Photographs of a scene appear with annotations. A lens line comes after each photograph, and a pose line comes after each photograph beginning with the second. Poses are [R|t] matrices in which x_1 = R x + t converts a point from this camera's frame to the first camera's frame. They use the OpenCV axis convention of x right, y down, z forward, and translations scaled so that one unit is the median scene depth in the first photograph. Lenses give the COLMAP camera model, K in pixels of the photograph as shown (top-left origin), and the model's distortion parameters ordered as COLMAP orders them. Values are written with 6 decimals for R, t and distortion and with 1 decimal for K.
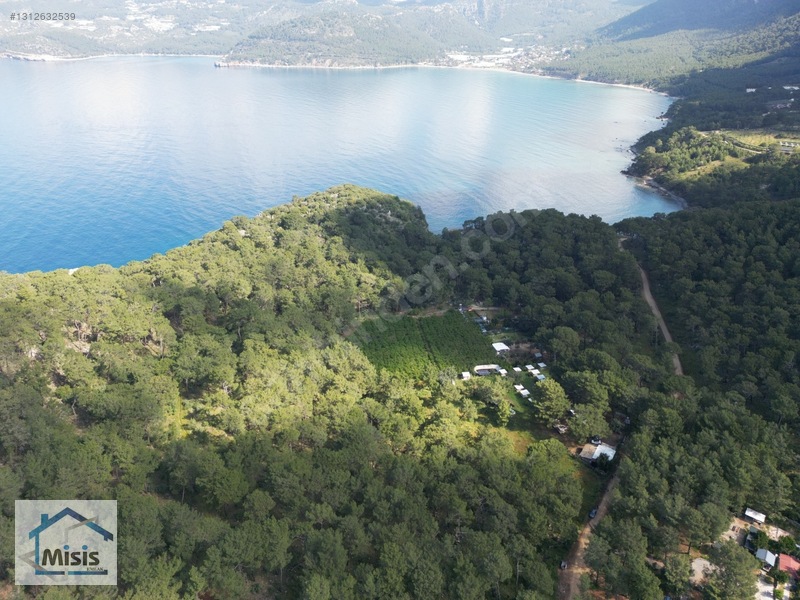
lens RADIAL K [[557.0, 0, 400.0], [0, 557.0, 300.0], [0, 0, 1]] dist [0.084326, -0.083601]
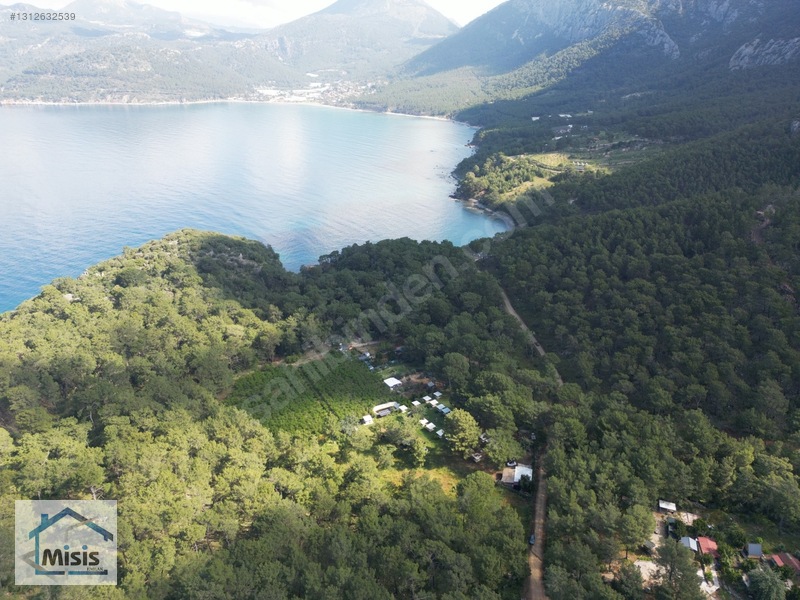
lens RADIAL K [[557.0, 0, 400.0], [0, 557.0, 300.0], [0, 0, 1]] dist [0.084326, -0.083601]
pose [[0.949307, -0.122091, 0.289672, -0.063714], [0.136926, 0.990083, -0.031431, -0.023004], [-0.282962, 0.069501, 0.956610, 0.043531]]
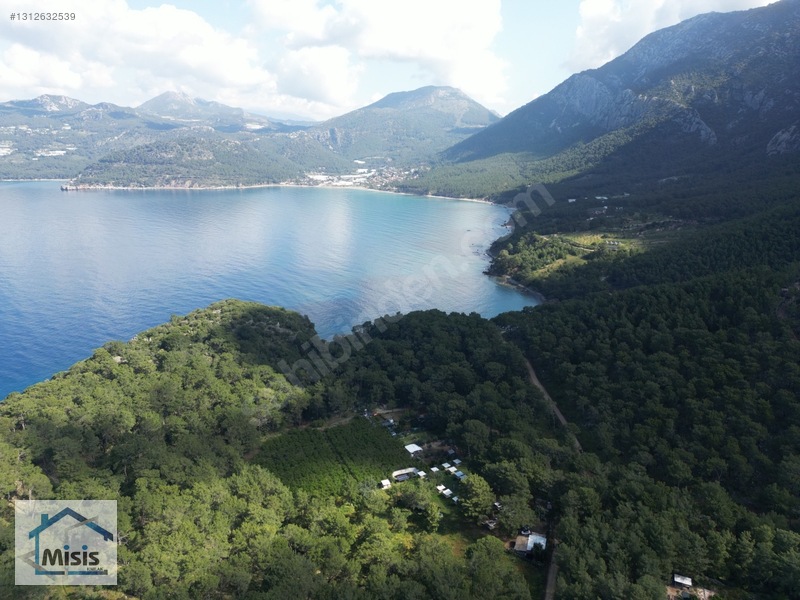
lens RADIAL K [[557.0, 0, 400.0], [0, 557.0, 300.0], [0, 0, 1]] dist [0.084326, -0.083601]
pose [[0.970390, -0.068242, 0.231702, -0.048308], [0.110823, 0.978122, -0.176056, -0.001149], [-0.214618, 0.196520, 0.956723, 0.000932]]
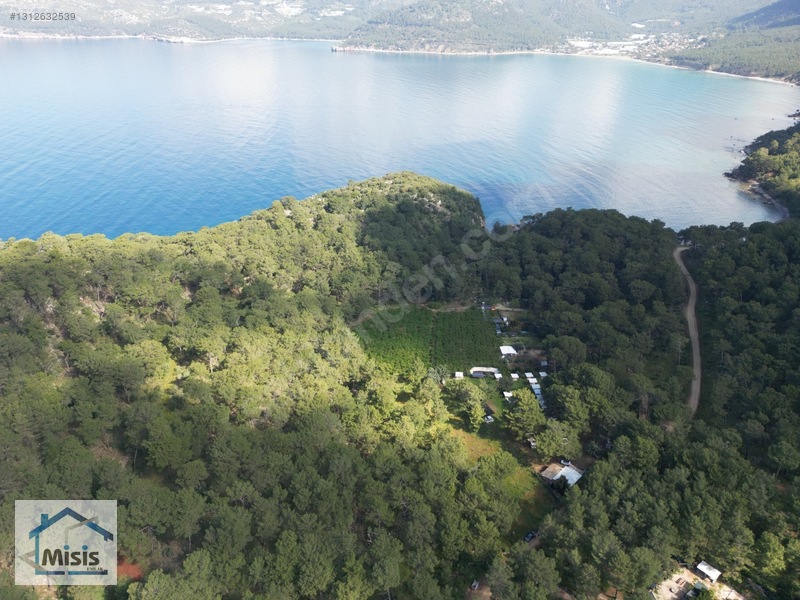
lens RADIAL K [[557.0, 0, 400.0], [0, 557.0, 300.0], [0, 0, 1]] dist [0.084326, -0.083601]
pose [[0.979032, 0.096701, -0.179291, 0.141173], [-0.092964, 0.995243, 0.029152, -0.010880], [0.181257, -0.011873, 0.983364, 0.025451]]
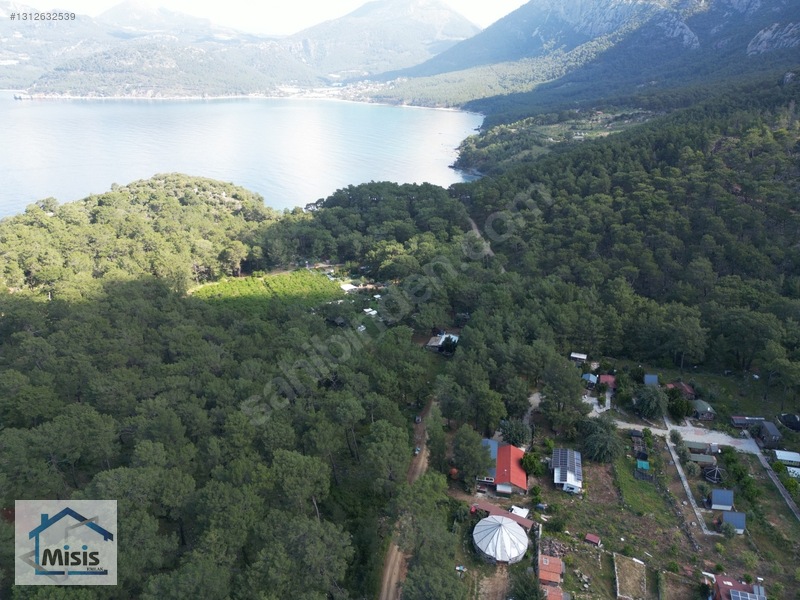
lens RADIAL K [[559.2, 0, 400.0], [0, 559.2, 300.0], [0, 0, 1]] dist [0.063880, -0.052841]
pose [[0.962592, -0.104326, 0.250064, 0.014304], [0.120864, 0.991323, -0.051673, 0.147703], [-0.242504, 0.079964, 0.966849, 0.009084]]
